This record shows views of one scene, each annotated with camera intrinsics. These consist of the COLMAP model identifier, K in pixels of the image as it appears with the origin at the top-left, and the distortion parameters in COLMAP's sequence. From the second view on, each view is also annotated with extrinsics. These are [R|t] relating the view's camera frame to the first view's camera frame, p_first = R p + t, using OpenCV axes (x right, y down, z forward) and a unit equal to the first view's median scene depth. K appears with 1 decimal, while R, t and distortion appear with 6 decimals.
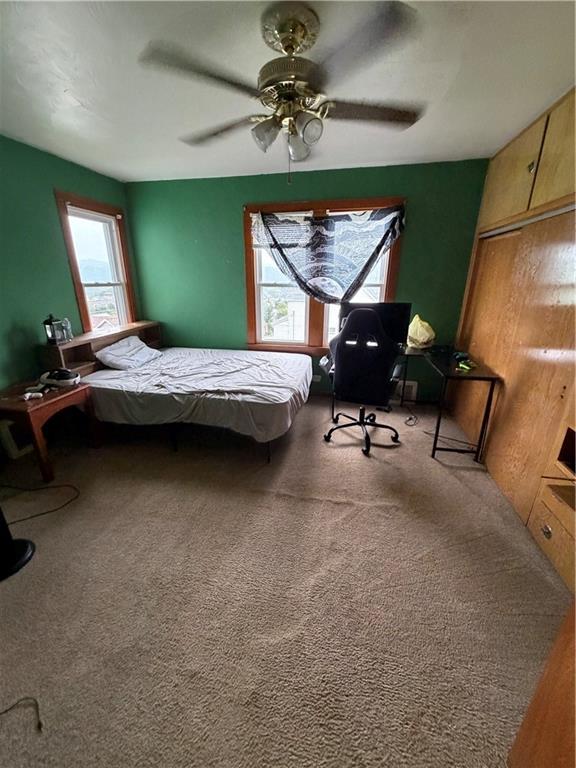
lens RADIAL K [[304.6, 0, 286.6], [0, 304.6, 380.4], [0, 0, 1]] dist [-0.000327, 0.000425]
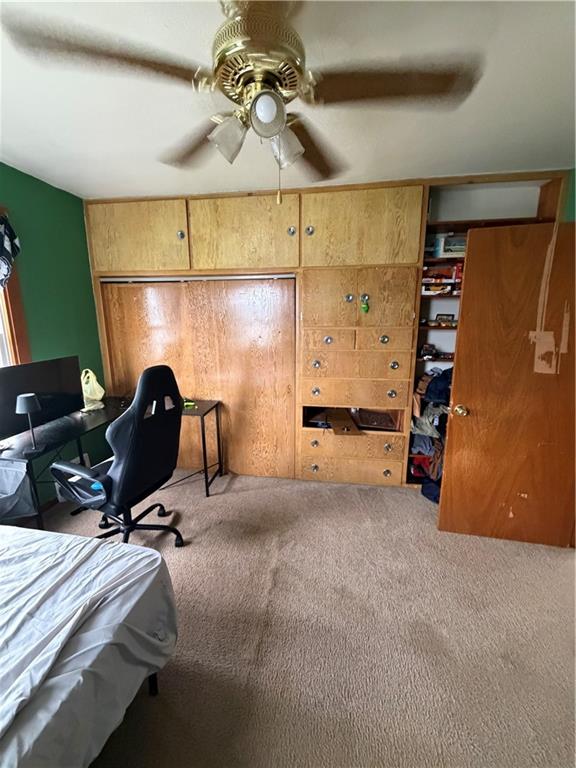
lens RADIAL K [[304.6, 0, 286.4], [0, 304.6, 383.7], [0, 0, 1]] dist [-0.000327, 0.000425]
pose [[-0.053720, -0.212637, 0.975653, -0.475534], [0.322072, 0.921157, 0.218493, -0.246521], [-0.945190, 0.325968, 0.019000, 0.676896]]
